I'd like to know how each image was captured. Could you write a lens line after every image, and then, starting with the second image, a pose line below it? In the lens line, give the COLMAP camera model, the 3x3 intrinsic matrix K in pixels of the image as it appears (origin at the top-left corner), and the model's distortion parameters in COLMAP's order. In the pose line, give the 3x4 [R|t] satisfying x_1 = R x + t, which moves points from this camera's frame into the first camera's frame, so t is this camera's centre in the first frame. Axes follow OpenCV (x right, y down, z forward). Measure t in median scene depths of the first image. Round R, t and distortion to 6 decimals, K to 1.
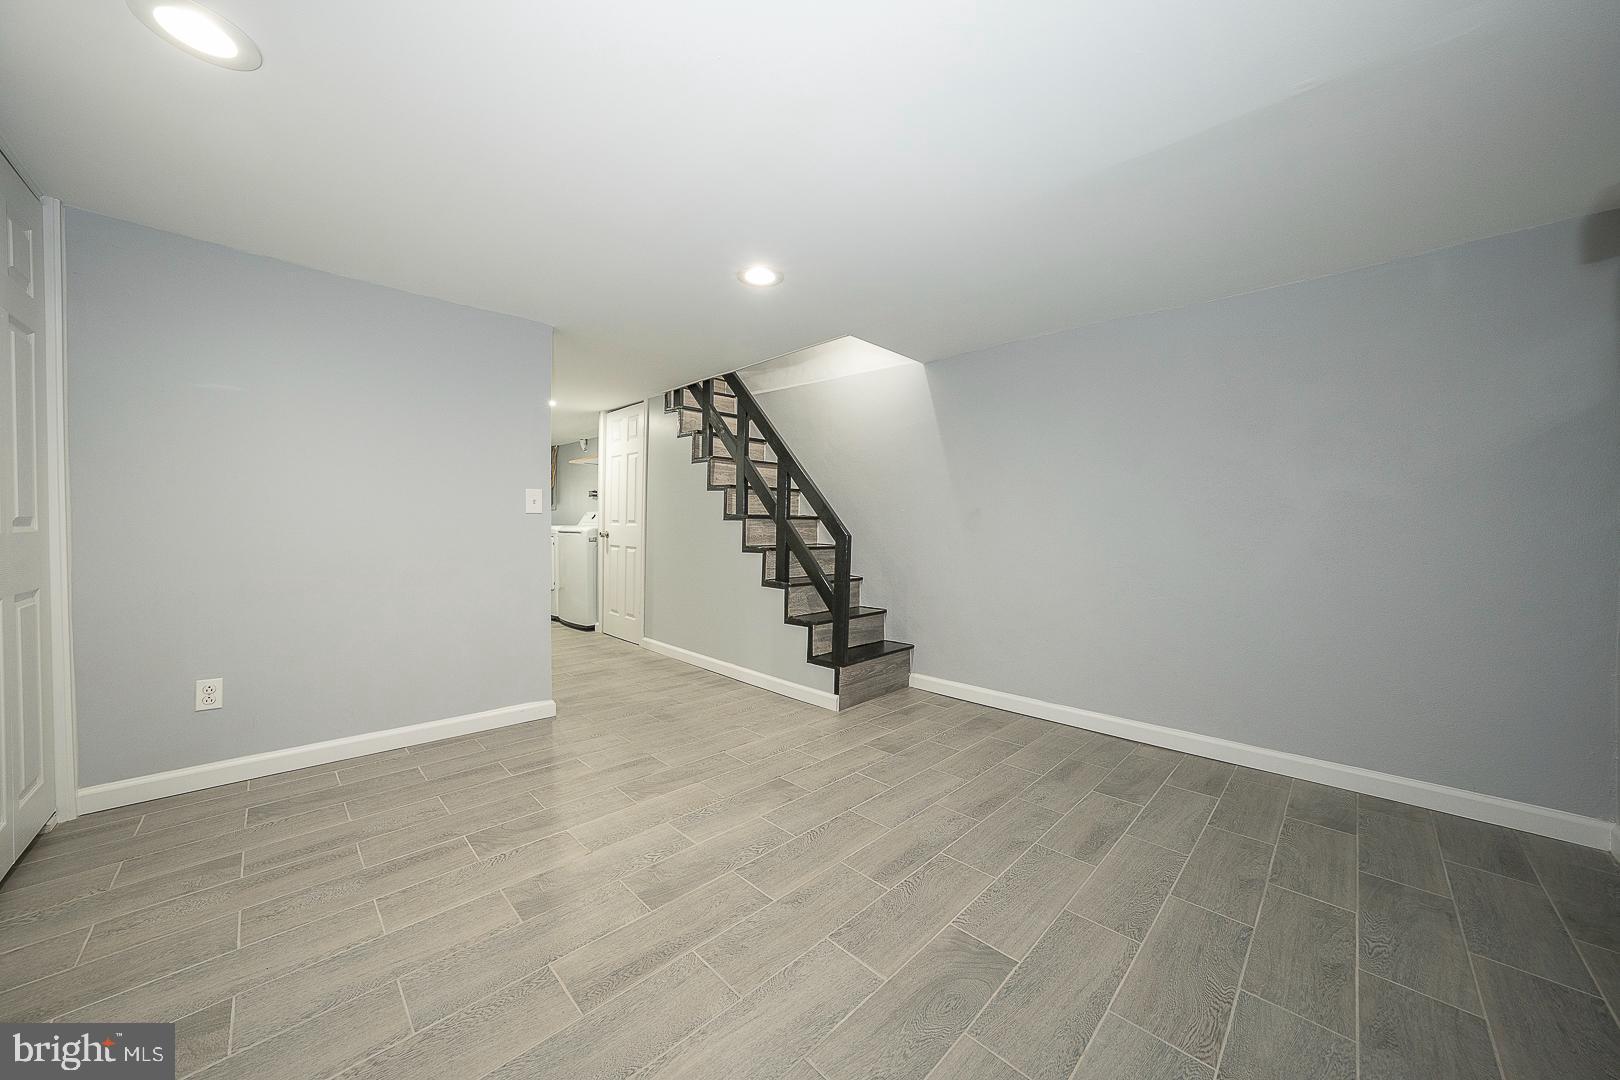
lens RADIAL K [[556.8, 0, 817.7], [0, 556.8, 538.4], [0, 0, 1]] dist [-0.026640, 0.005225]
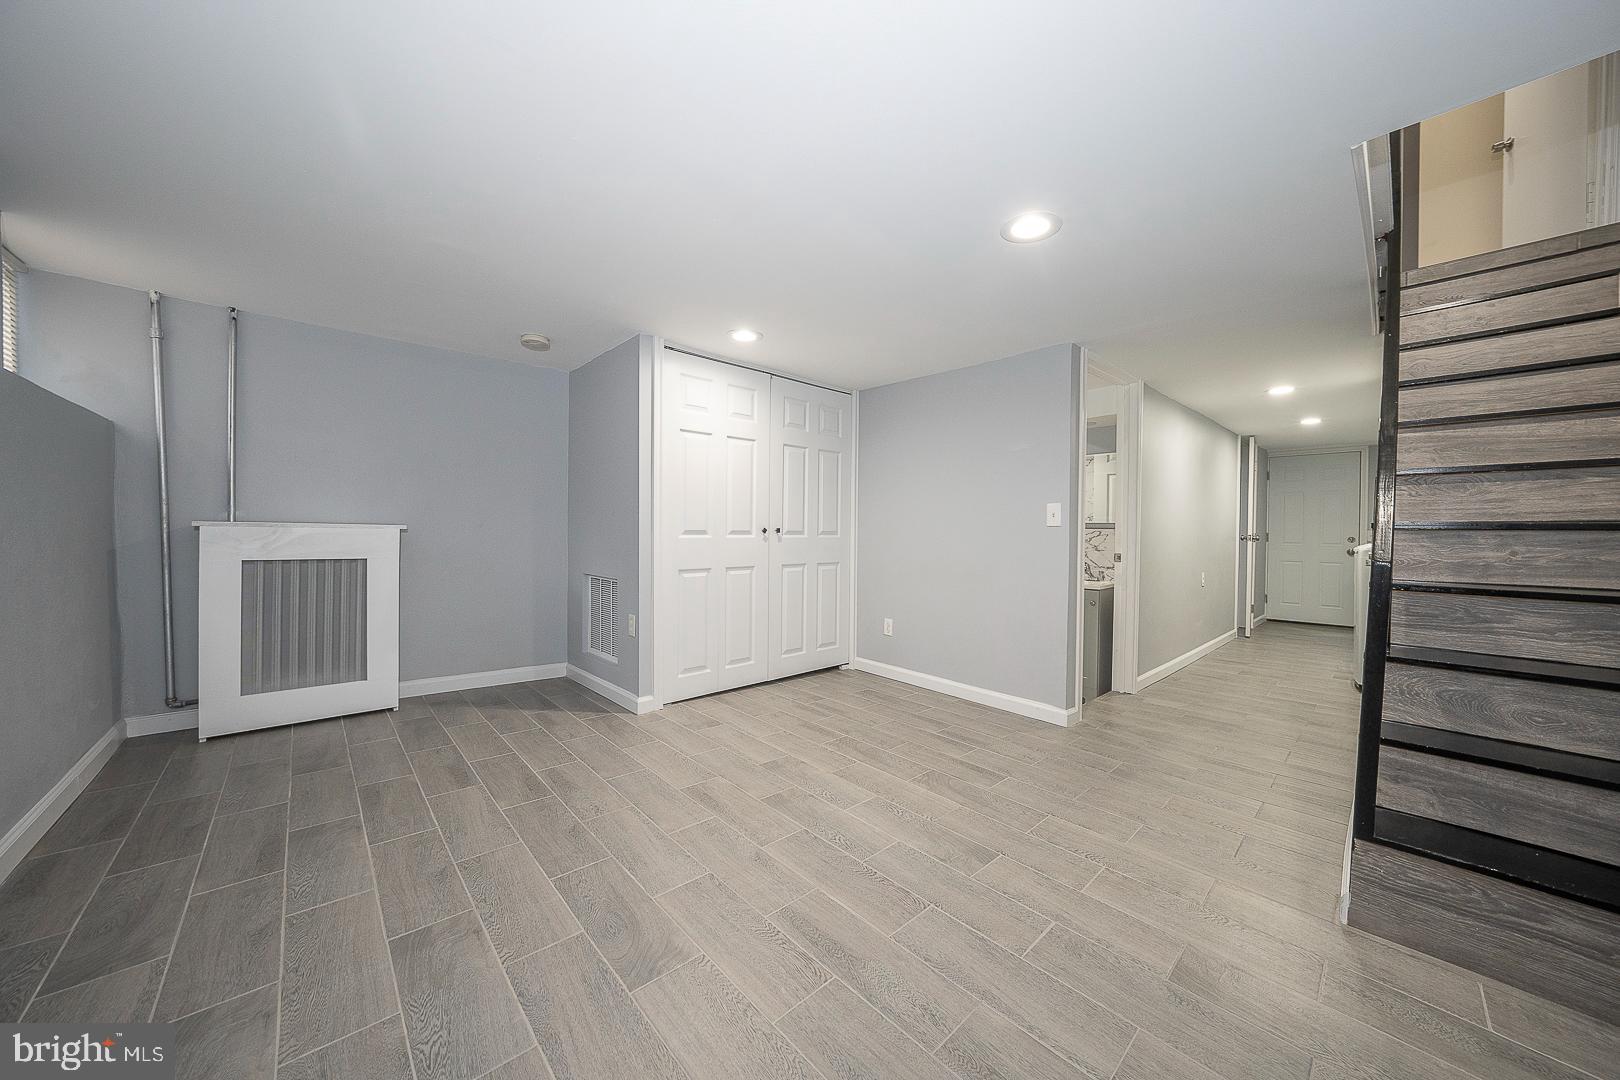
lens RADIAL K [[556.8, 0, 807.0], [0, 556.8, 533.0], [0, 0, 1]] dist [-0.026640, 0.005225]
pose [[-0.046473, -0.007101, -0.998894, 0.792251], [-0.037655, 0.999276, -0.005352, -0.012373], [0.998210, 0.037365, -0.046707, 0.805100]]
